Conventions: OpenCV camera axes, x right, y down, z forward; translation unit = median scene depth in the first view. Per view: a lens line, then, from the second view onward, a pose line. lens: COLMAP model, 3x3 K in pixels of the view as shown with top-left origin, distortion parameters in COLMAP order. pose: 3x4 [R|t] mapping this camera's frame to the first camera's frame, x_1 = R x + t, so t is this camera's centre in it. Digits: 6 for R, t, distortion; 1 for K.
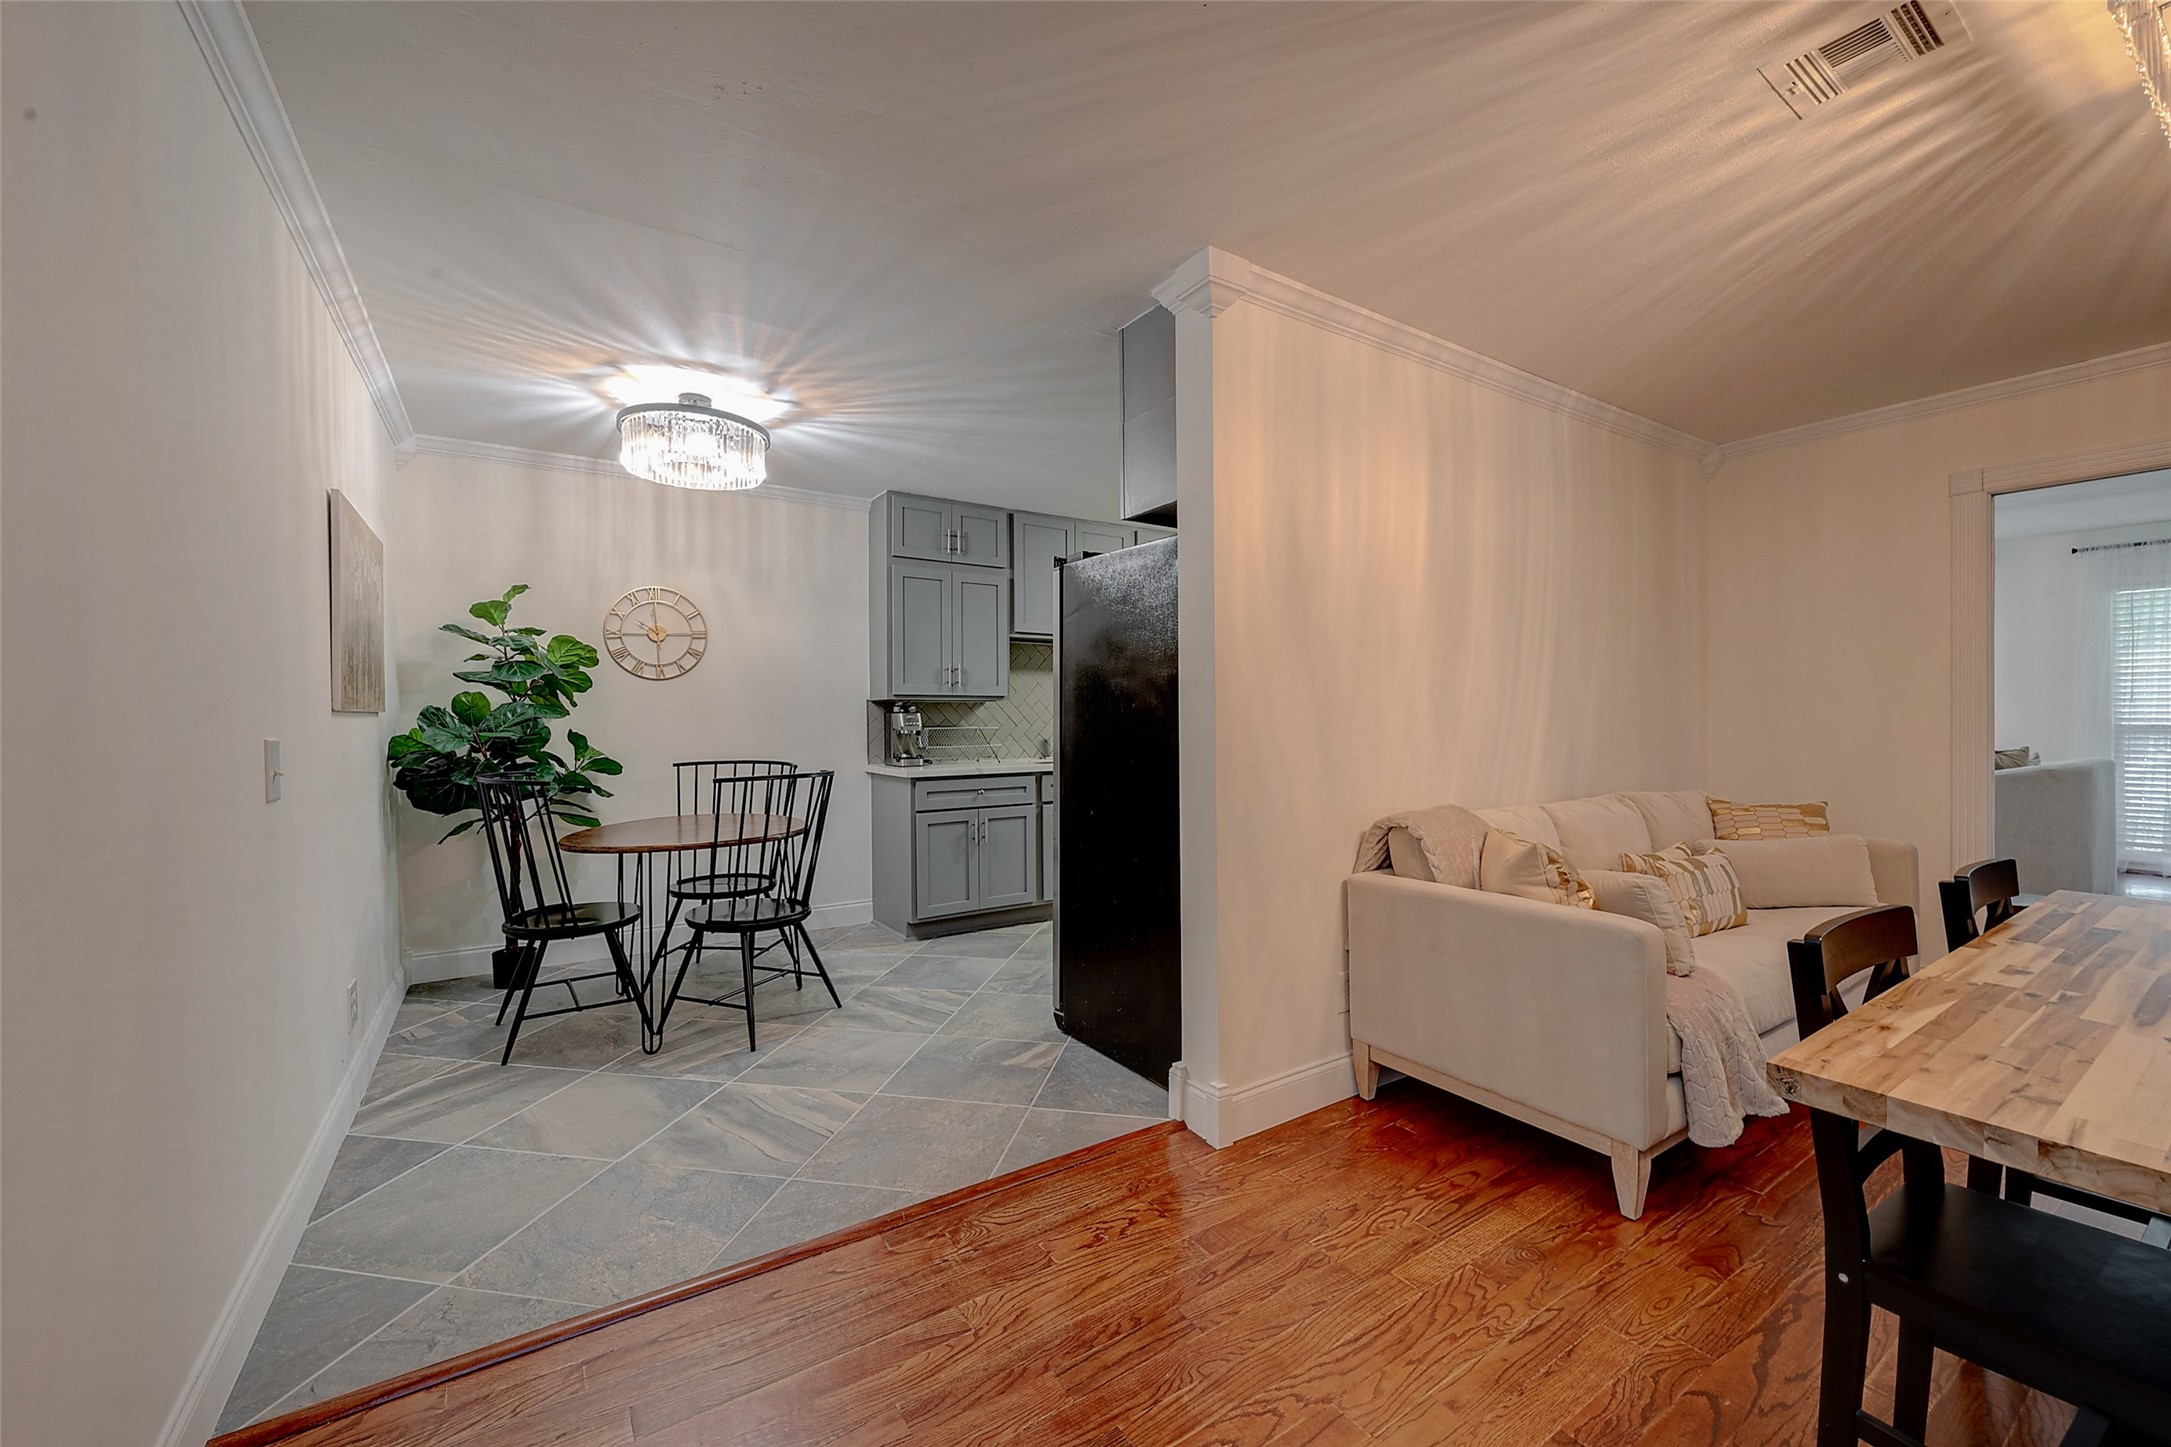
lens RADIAL K [[861.2, 0, 1096.2], [0, 861.2, 721.4], [0, 0, 1]] dist [-0.002146, 0.000996]
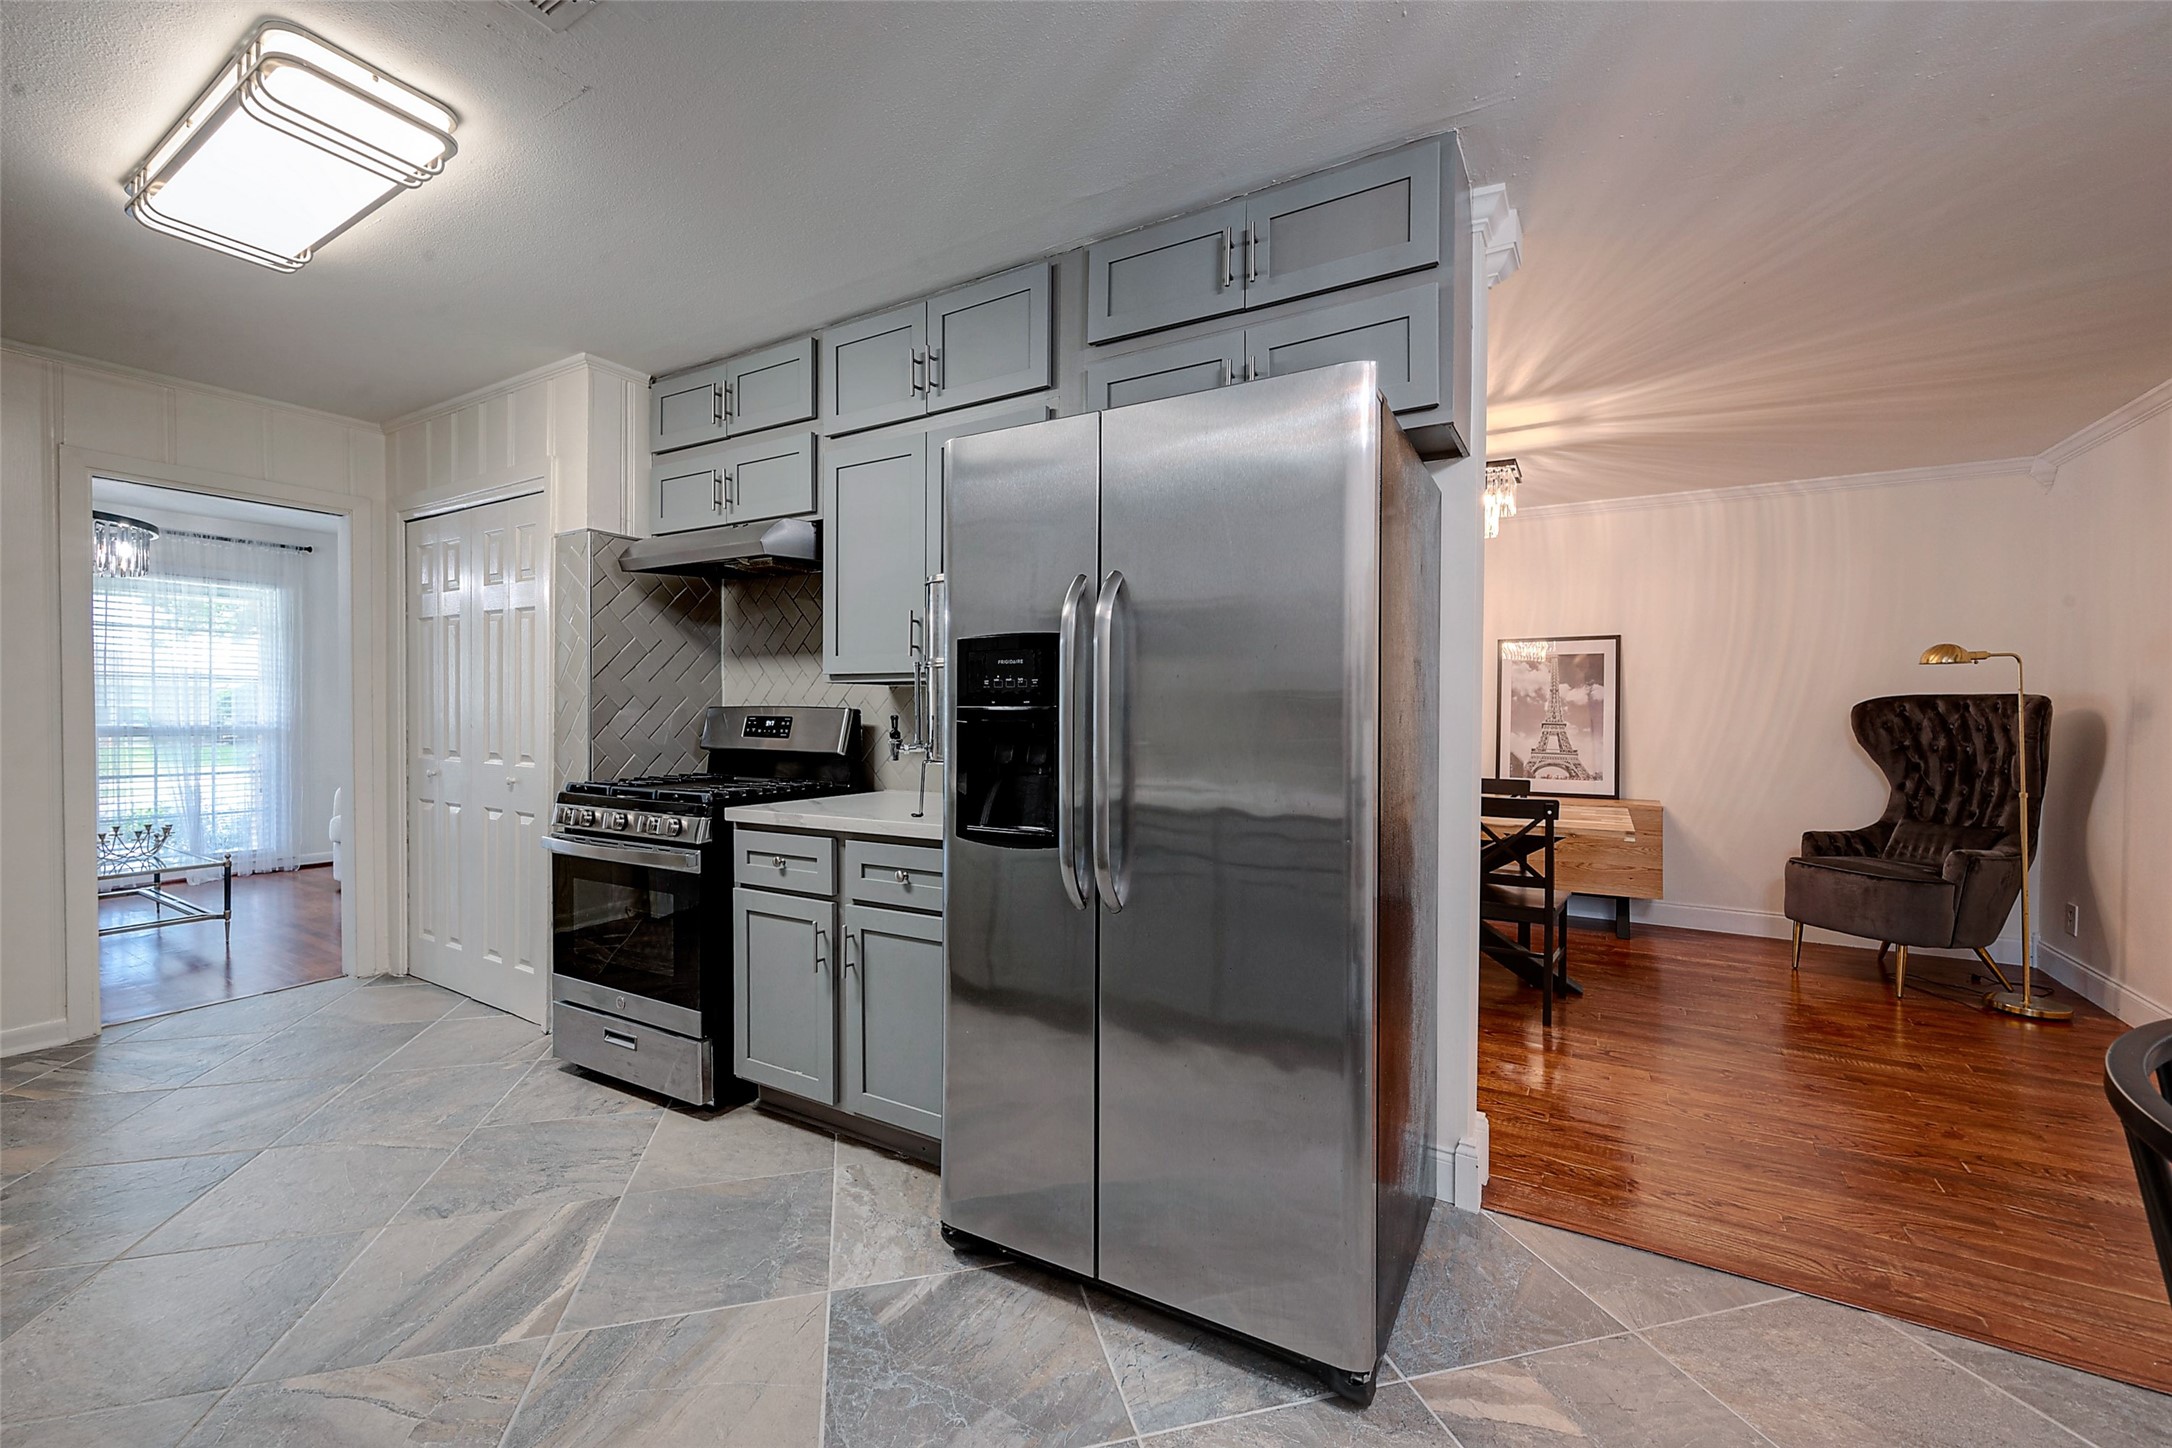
lens RADIAL K [[861.6, 0, 1086.7], [0, 861.6, 724.3], [0, 0, 1]] dist [-0.002146, 0.000996]
pose [[-0.424011, -0.009760, 0.905605, -0.369742], [0.001090, 0.999936, 0.011287, -0.008990], [-0.905656, 0.005773, -0.423973, 1.262763]]
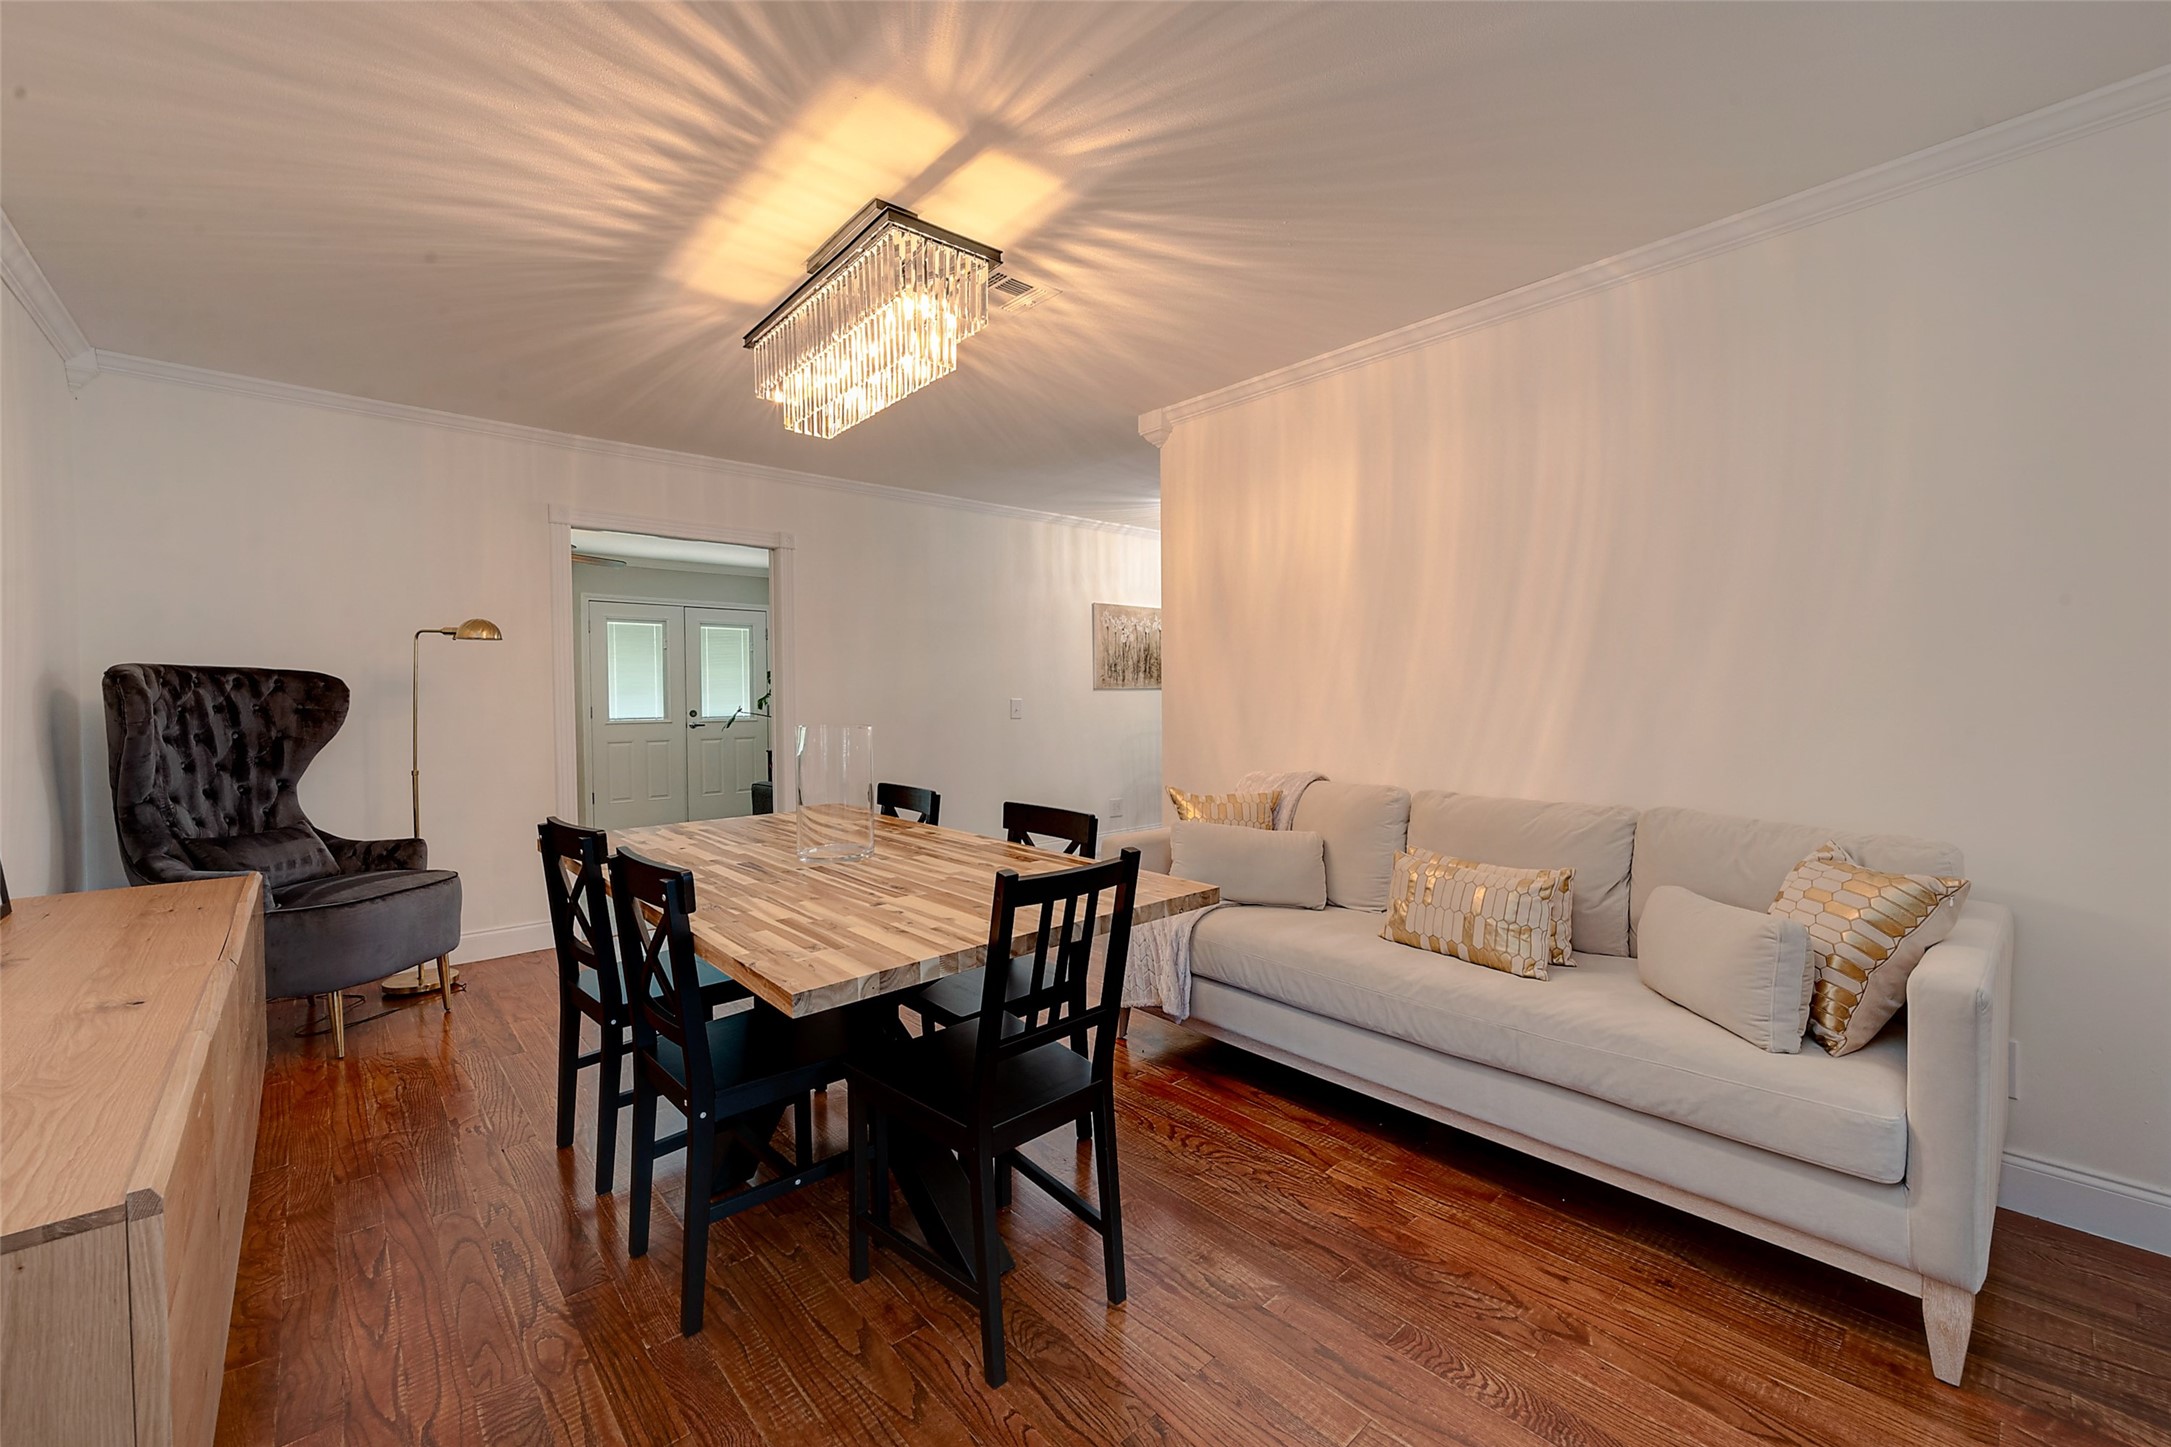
lens RADIAL K [[861.2, 0, 1077.8], [0, 861.2, 712.0], [0, 0, 1]] dist [-0.002146, 0.000996]
pose [[0.132064, 0.028938, -0.990819, 1.220322], [0.003690, 0.999553, 0.029685, -0.014629], [0.991234, -0.007576, 0.131898, 0.439998]]
